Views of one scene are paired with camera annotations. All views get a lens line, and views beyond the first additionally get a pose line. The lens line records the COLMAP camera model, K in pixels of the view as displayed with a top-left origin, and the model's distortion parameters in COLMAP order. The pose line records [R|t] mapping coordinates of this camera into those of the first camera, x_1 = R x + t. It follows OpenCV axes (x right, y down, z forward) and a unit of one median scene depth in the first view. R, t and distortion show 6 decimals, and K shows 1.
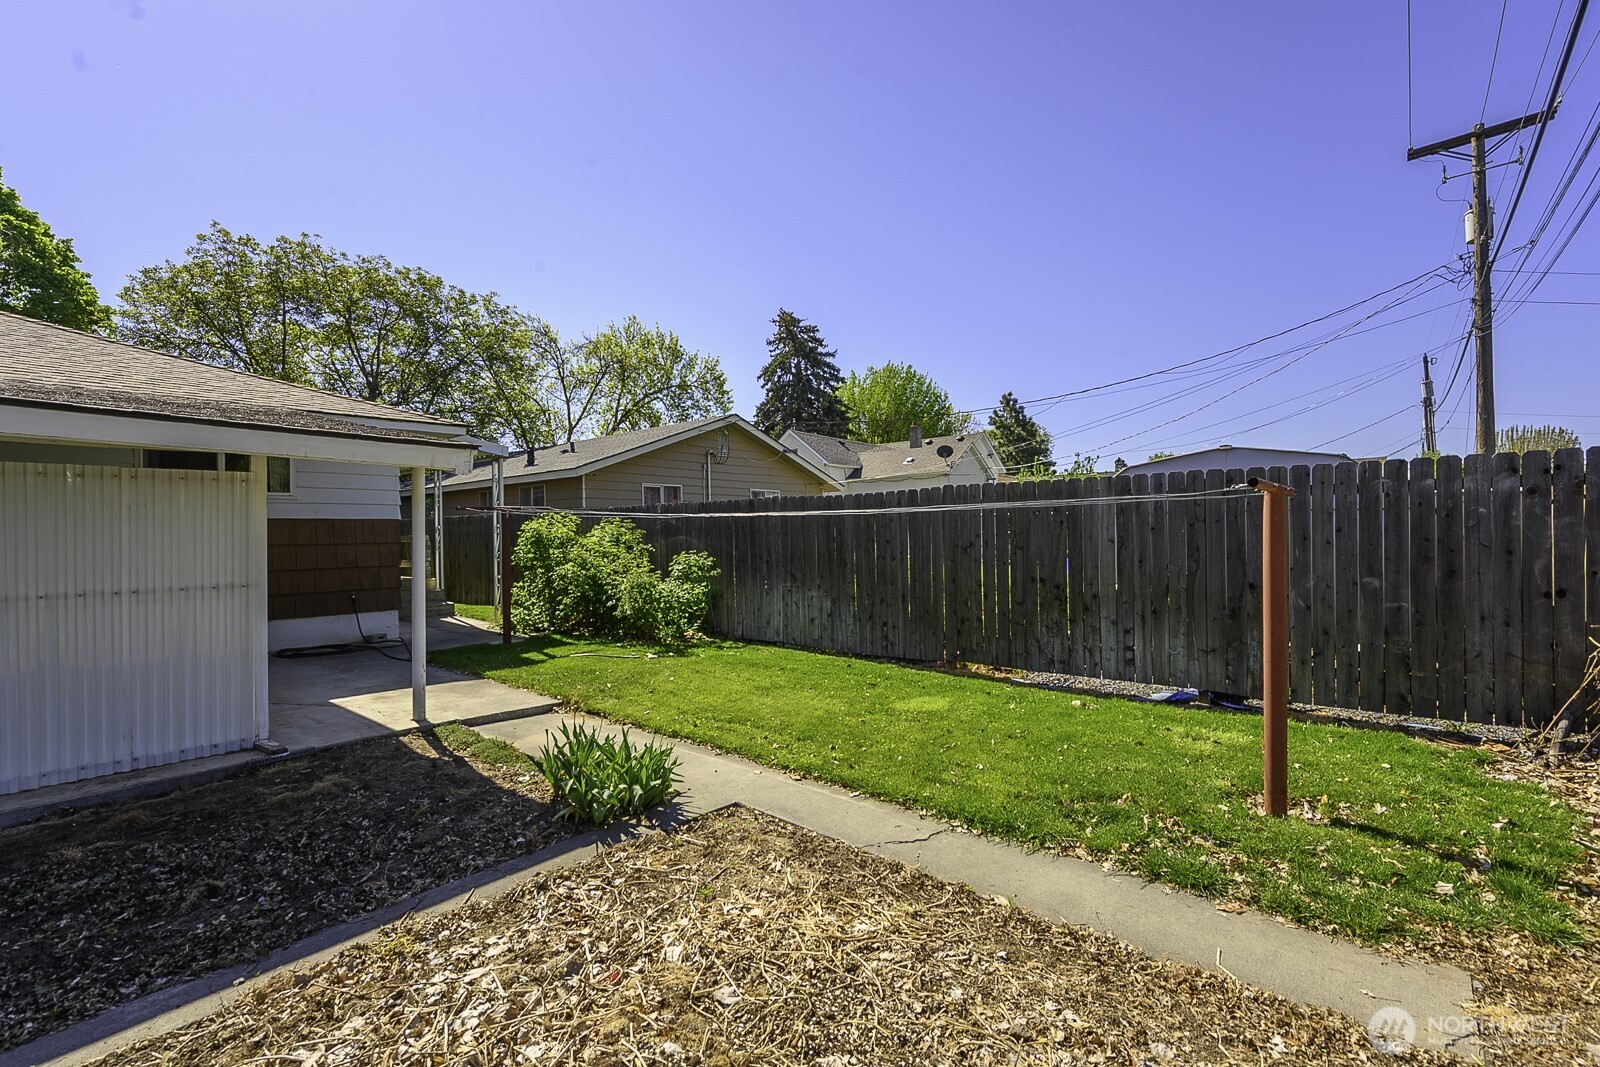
lens RADIAL K [[686.8, 0, 800.0], [0, 686.8, 533.5], [0, 0, 1]] dist [0.001155, 0.000026]
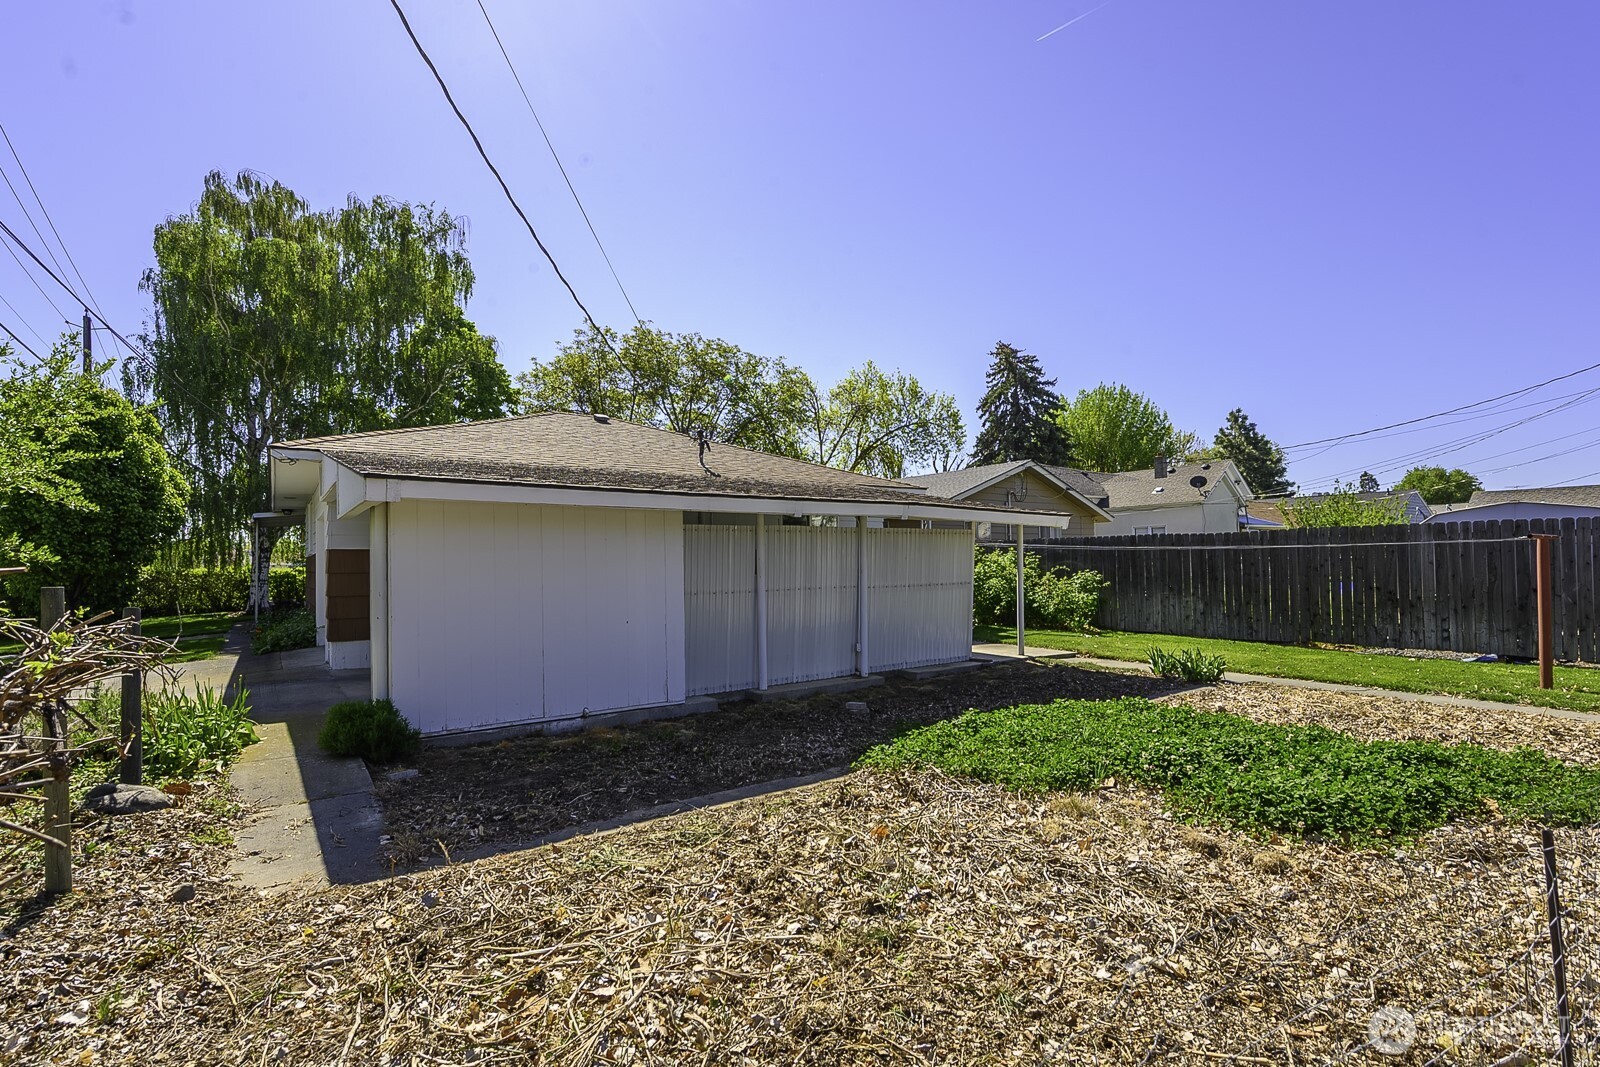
lens RADIAL K [[734.1, 0, 799.7], [0, 734.1, 546.2], [0, 0, 1]] dist [-0.001972, 0.000224]
pose [[0.976353, -0.002875, -0.216162, -0.116111], [-0.001138, 0.999829, -0.018440, 0.000843], [0.216178, 0.018250, 0.976183, -0.186559]]
